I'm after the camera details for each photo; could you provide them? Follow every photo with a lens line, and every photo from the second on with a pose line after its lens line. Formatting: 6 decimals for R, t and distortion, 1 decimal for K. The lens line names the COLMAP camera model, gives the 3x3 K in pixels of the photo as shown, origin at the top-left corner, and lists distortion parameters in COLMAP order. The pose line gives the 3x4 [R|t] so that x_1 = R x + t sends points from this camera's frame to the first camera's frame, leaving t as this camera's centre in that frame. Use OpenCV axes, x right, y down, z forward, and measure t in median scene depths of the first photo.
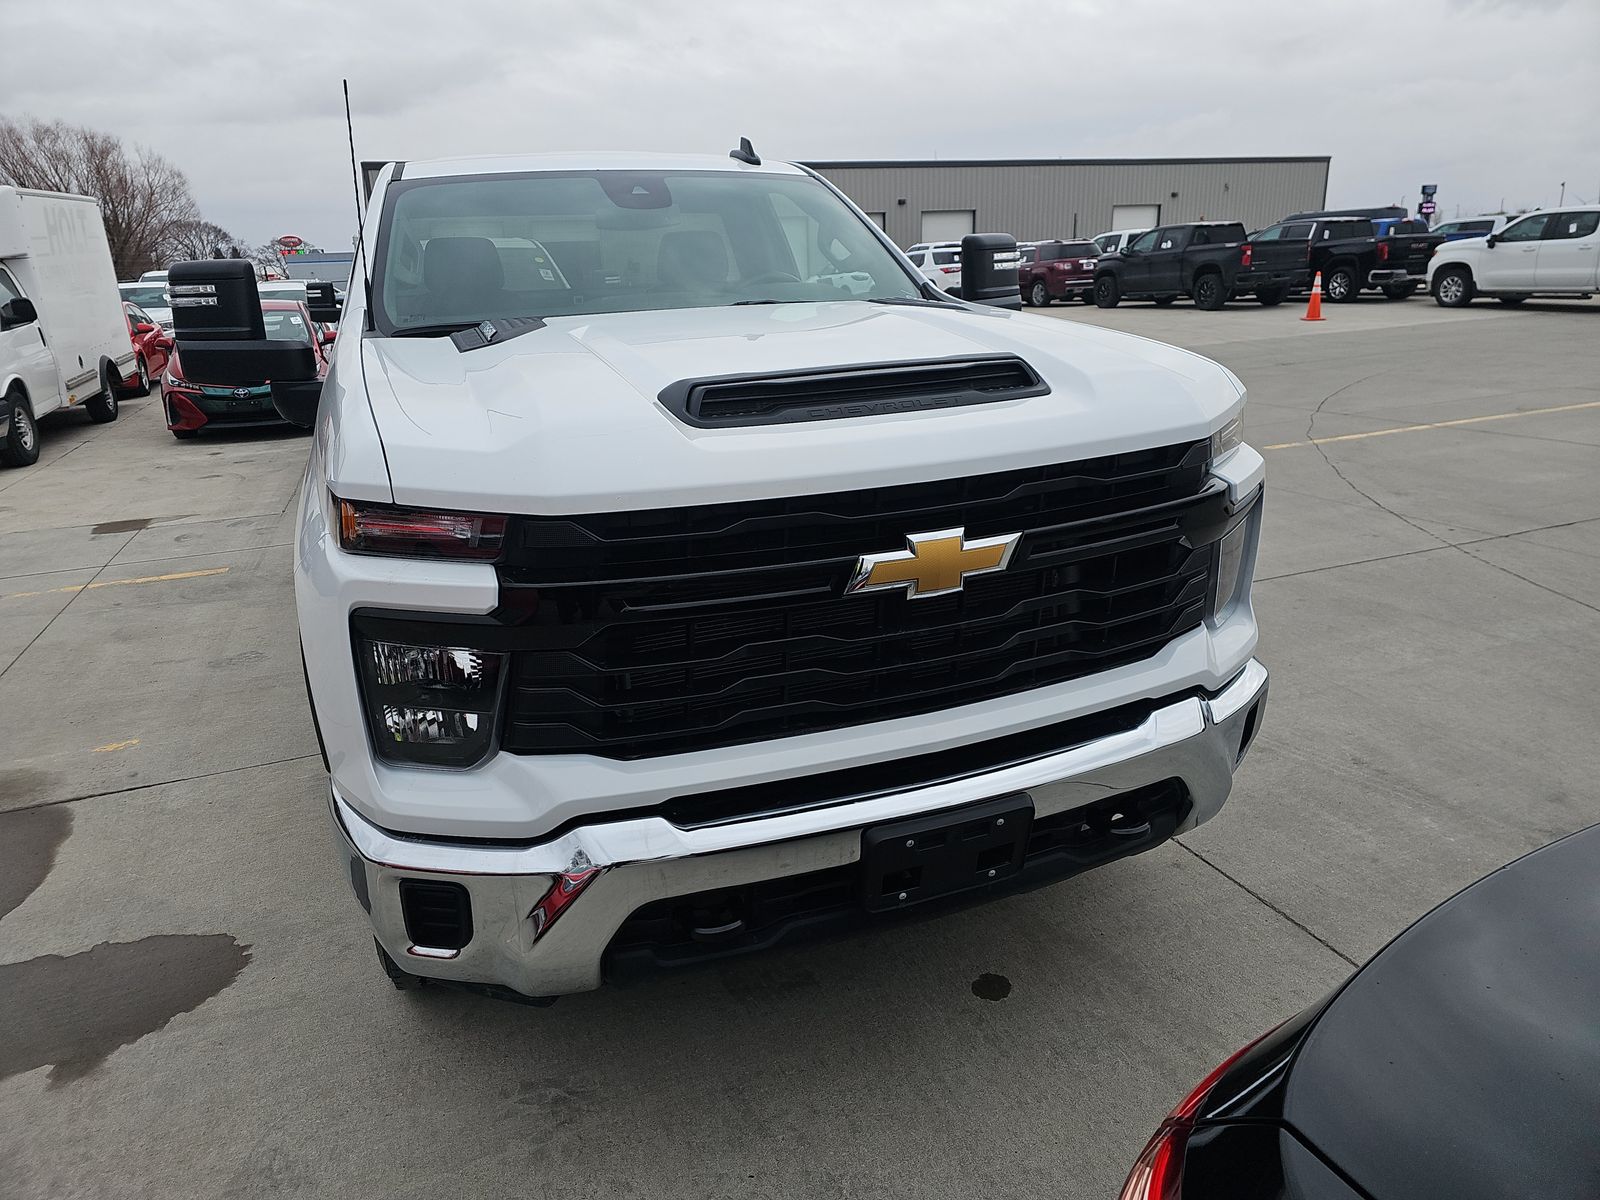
lens RADIAL K [[1059.6, 0, 770.7], [0, 1059.6, 595.0], [0, 0, 1]] dist [0.072783, -0.069147]
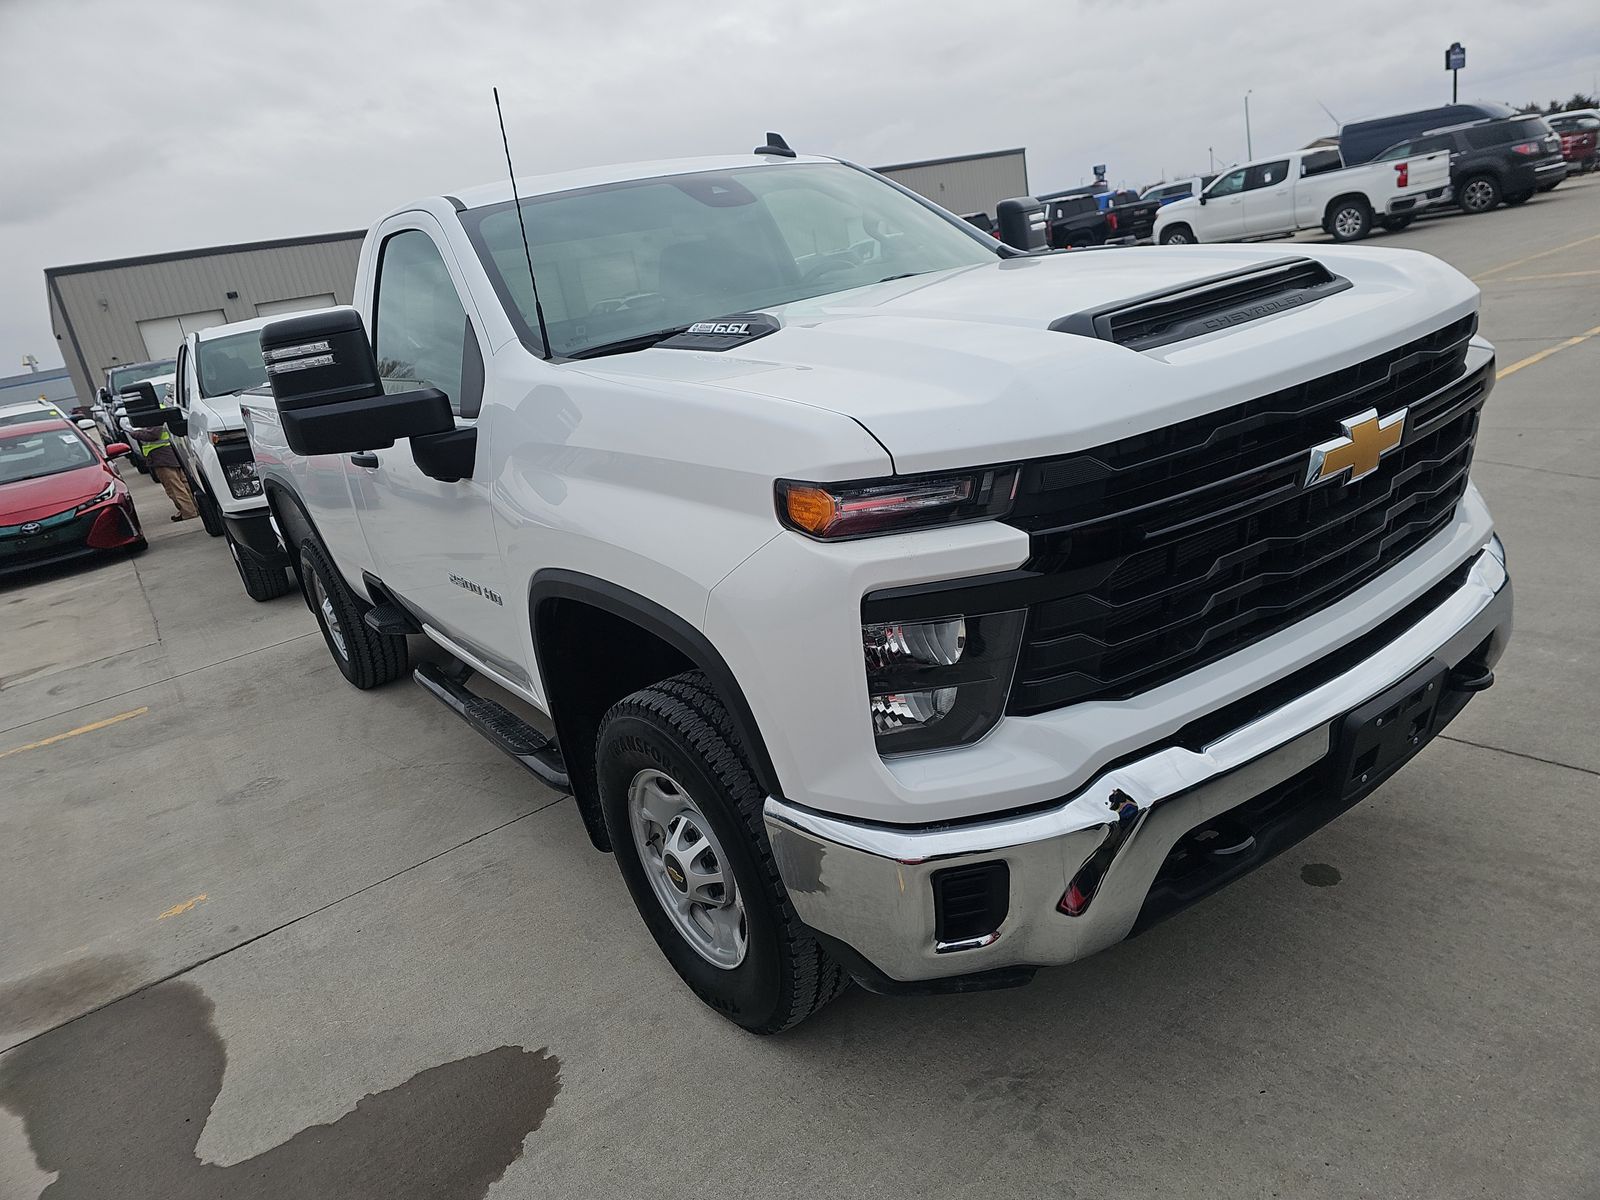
lens RADIAL K [[1063.4, 0, 797.7], [0, 1063.4, 608.1], [0, 0, 1]] dist [0.072147, -0.068982]
pose [[0.957339, -0.199546, 0.209005, -0.391153], [0.203803, 0.979011, 0.001191, 0.006993], [-0.204856, 0.041456, 0.977914, 0.060066]]
